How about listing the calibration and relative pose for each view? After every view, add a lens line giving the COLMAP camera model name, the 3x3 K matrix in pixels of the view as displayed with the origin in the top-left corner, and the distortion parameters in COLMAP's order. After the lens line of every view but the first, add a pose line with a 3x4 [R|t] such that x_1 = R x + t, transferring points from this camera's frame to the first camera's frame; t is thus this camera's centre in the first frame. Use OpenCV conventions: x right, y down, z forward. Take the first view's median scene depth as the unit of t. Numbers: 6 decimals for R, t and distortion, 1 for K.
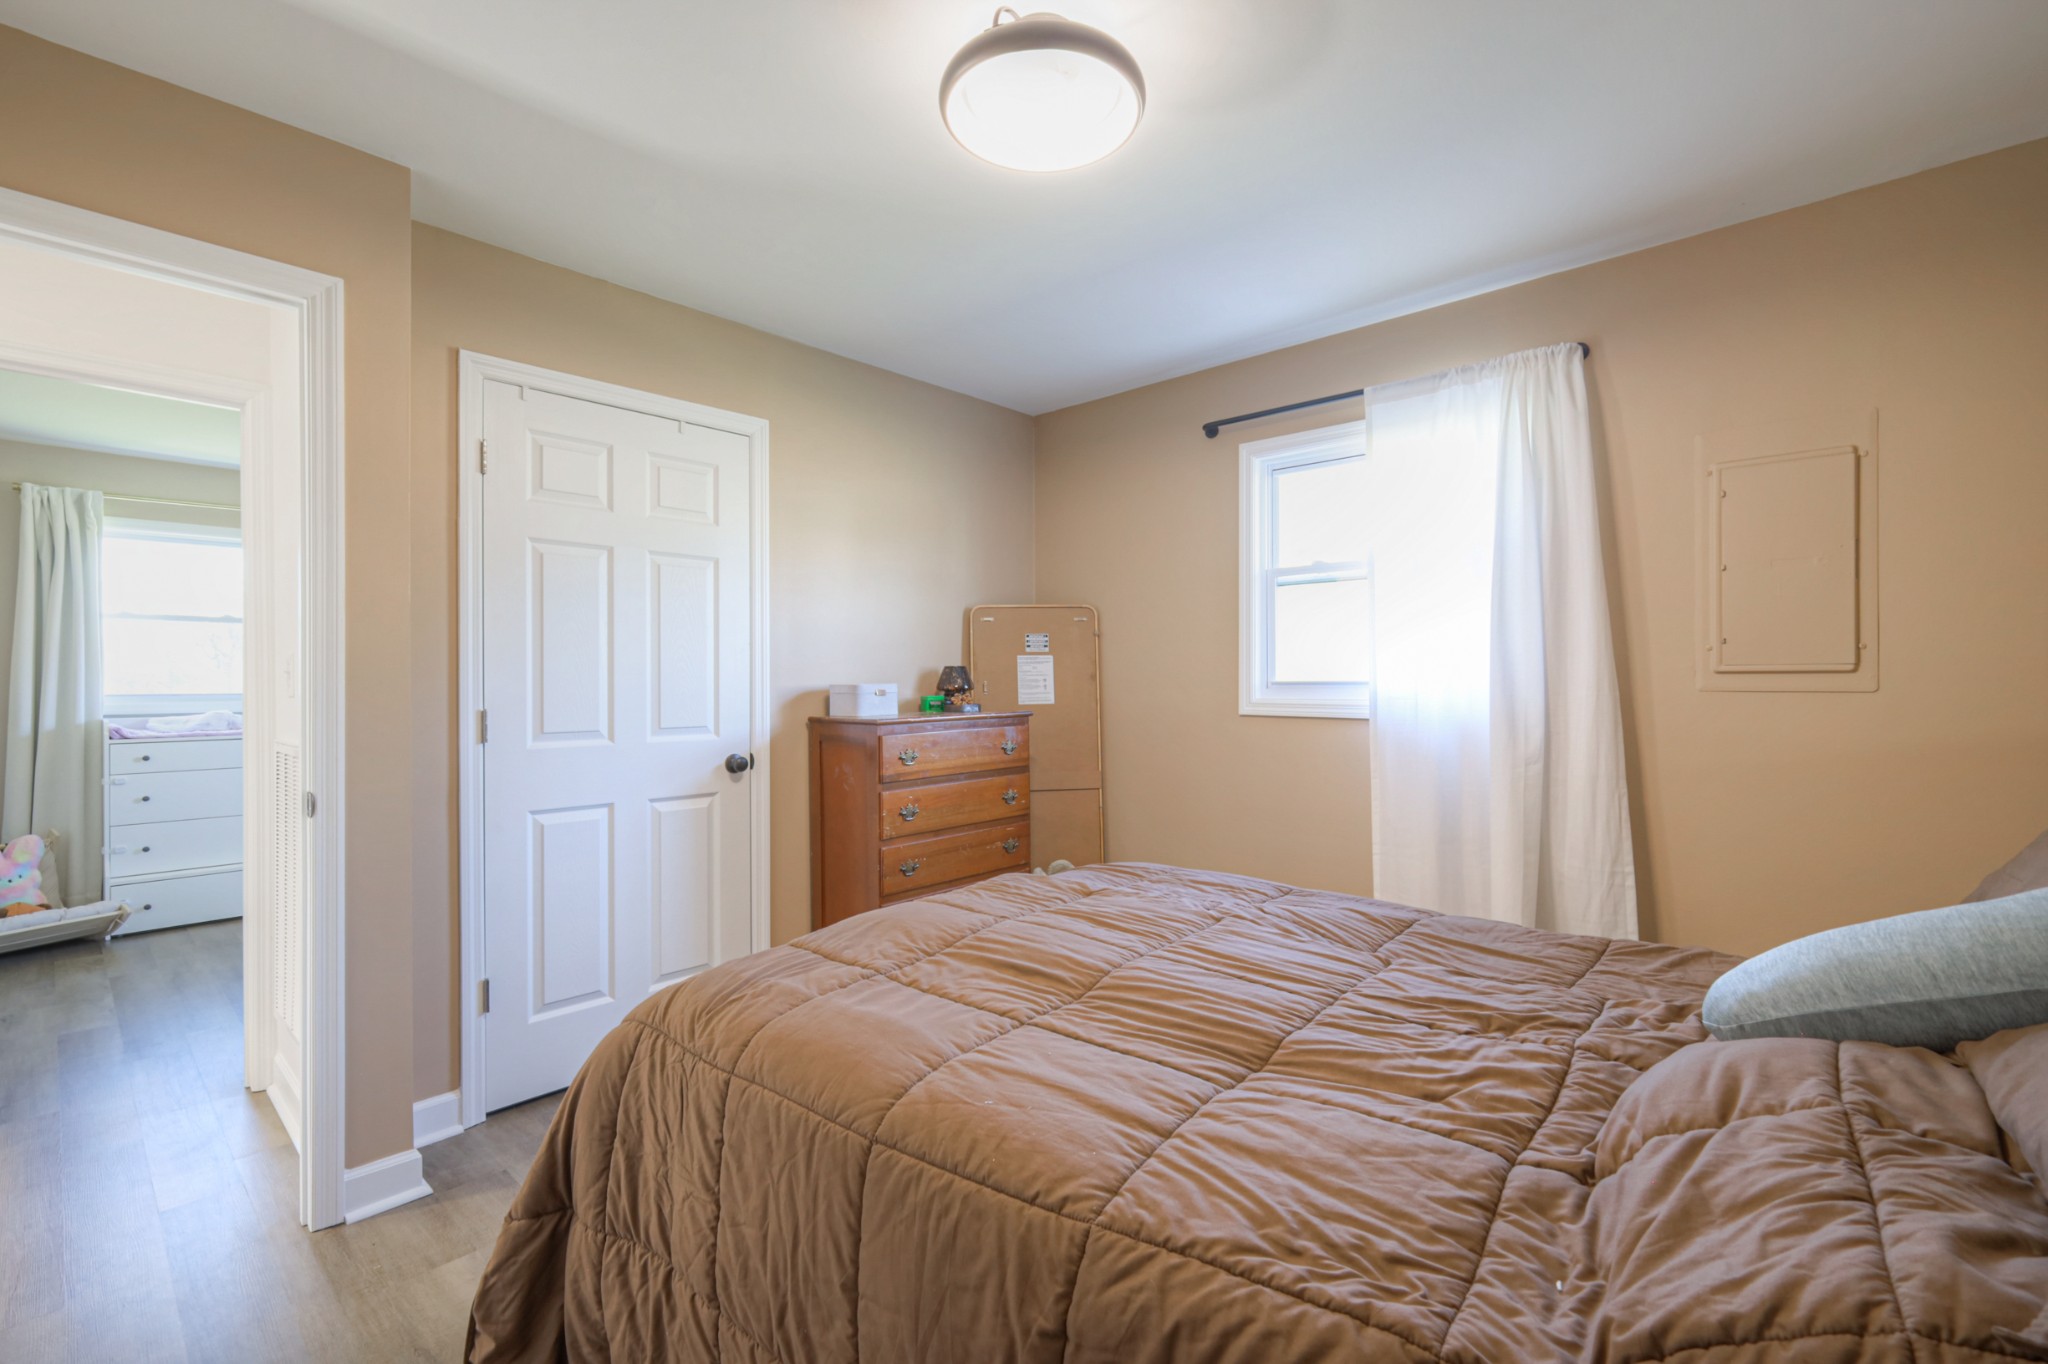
lens RADIAL K [[933.2, 0, 1054.0], [0, 933.2, 669.0], [0, 0, 1]] dist [0.007513, 0.000293]
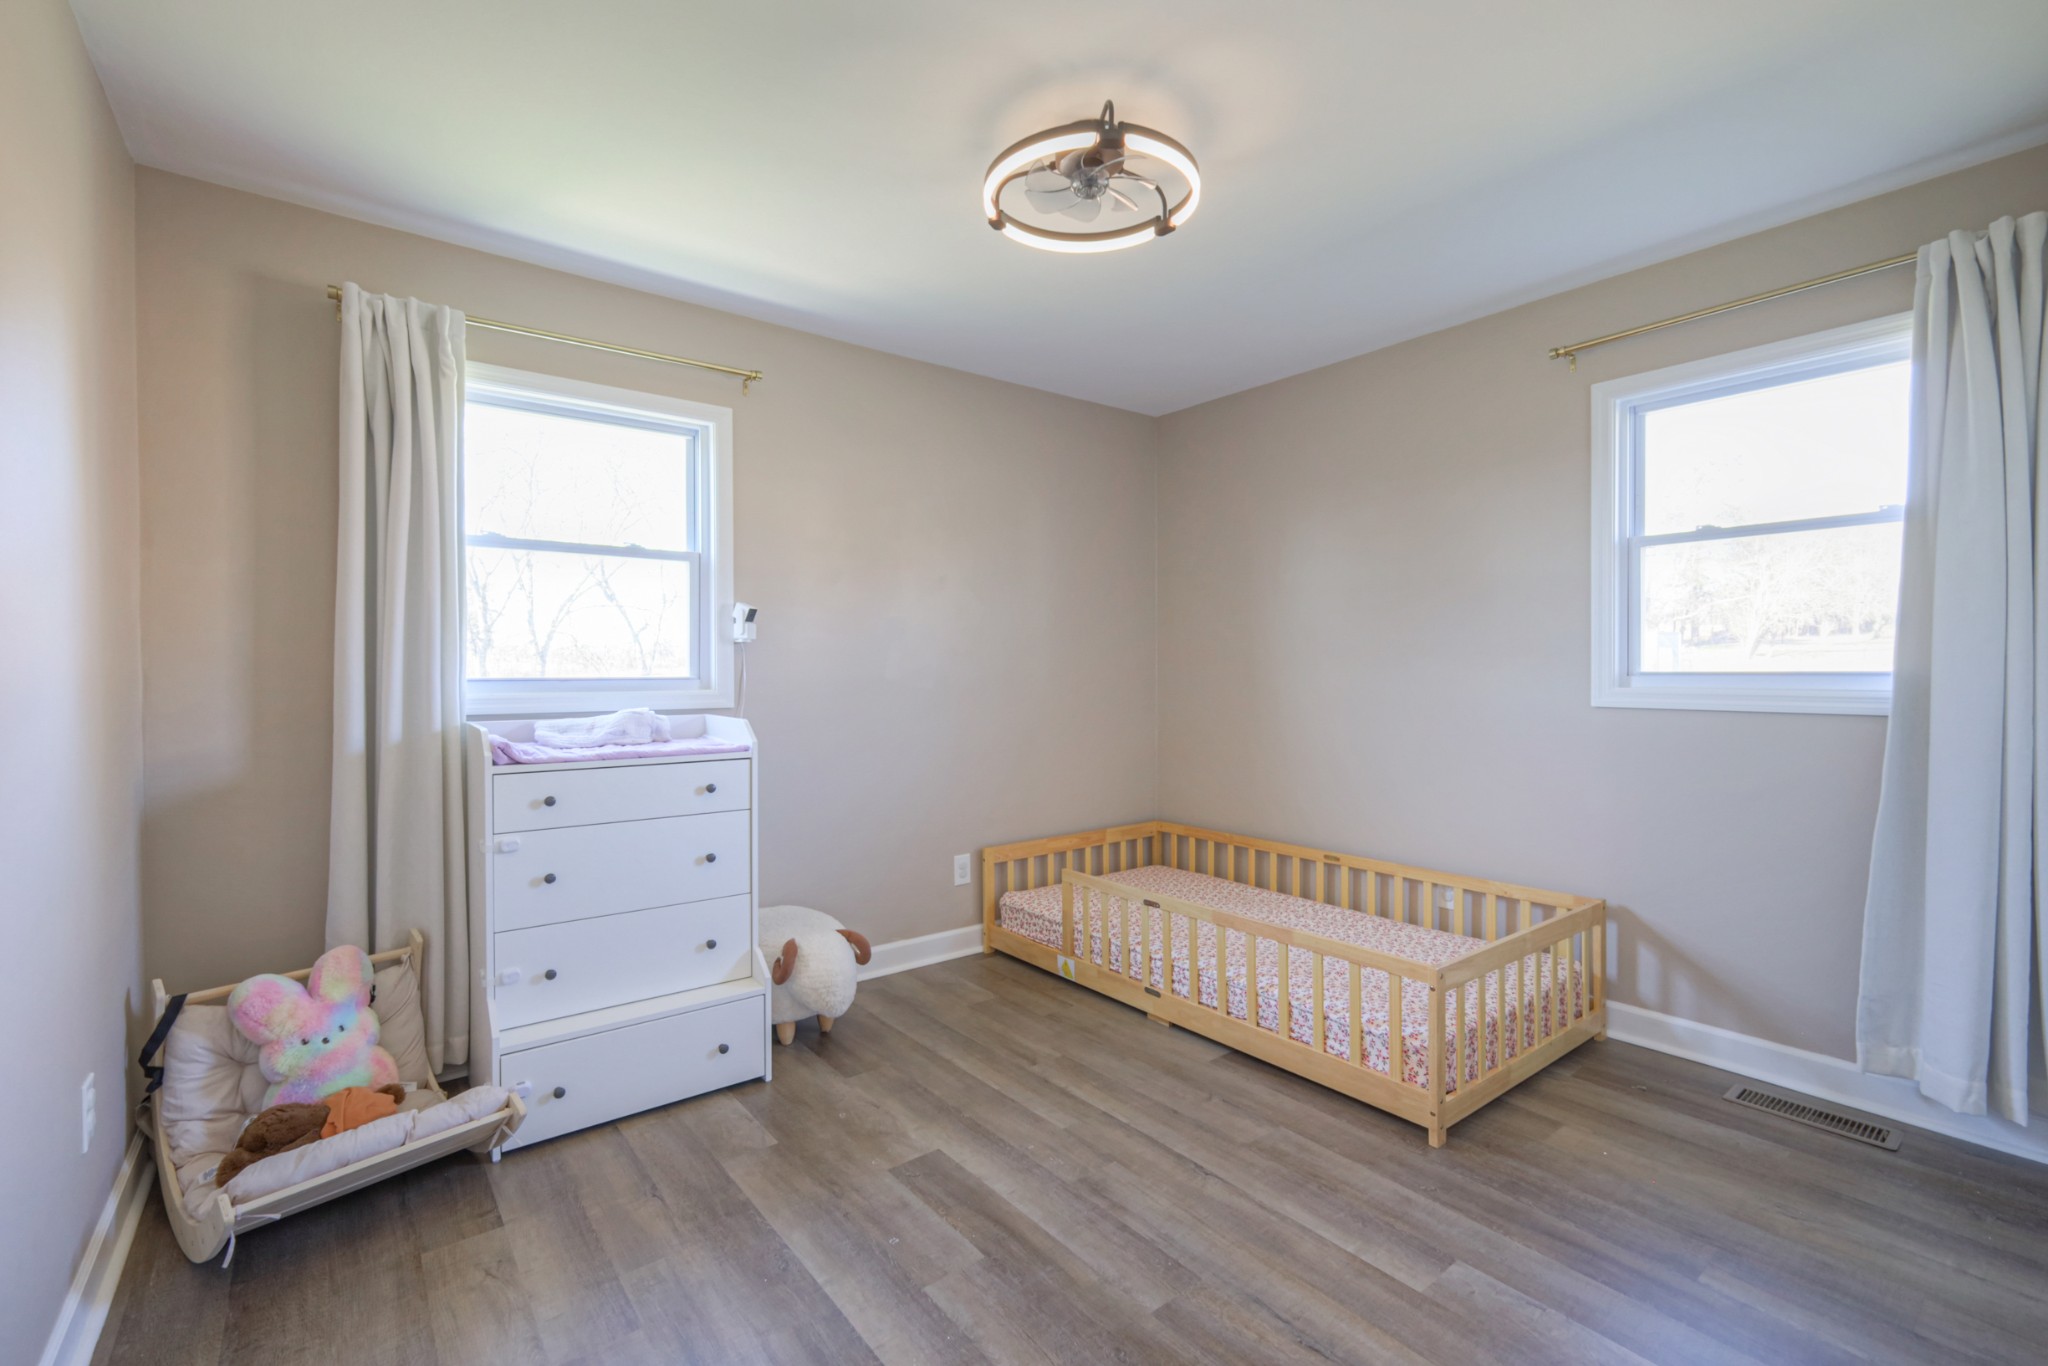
lens RADIAL K [[891.6, 0, 1027.3], [0, 891.6, 681.4], [0, 0, 1]] dist [0.001585, -0.000204]
pose [[0.981875, -0.002983, -0.189504, -0.613056], [0.005922, 0.999871, 0.014944, 0.023218], [0.189435, -0.015795, 0.981766, 0.567862]]
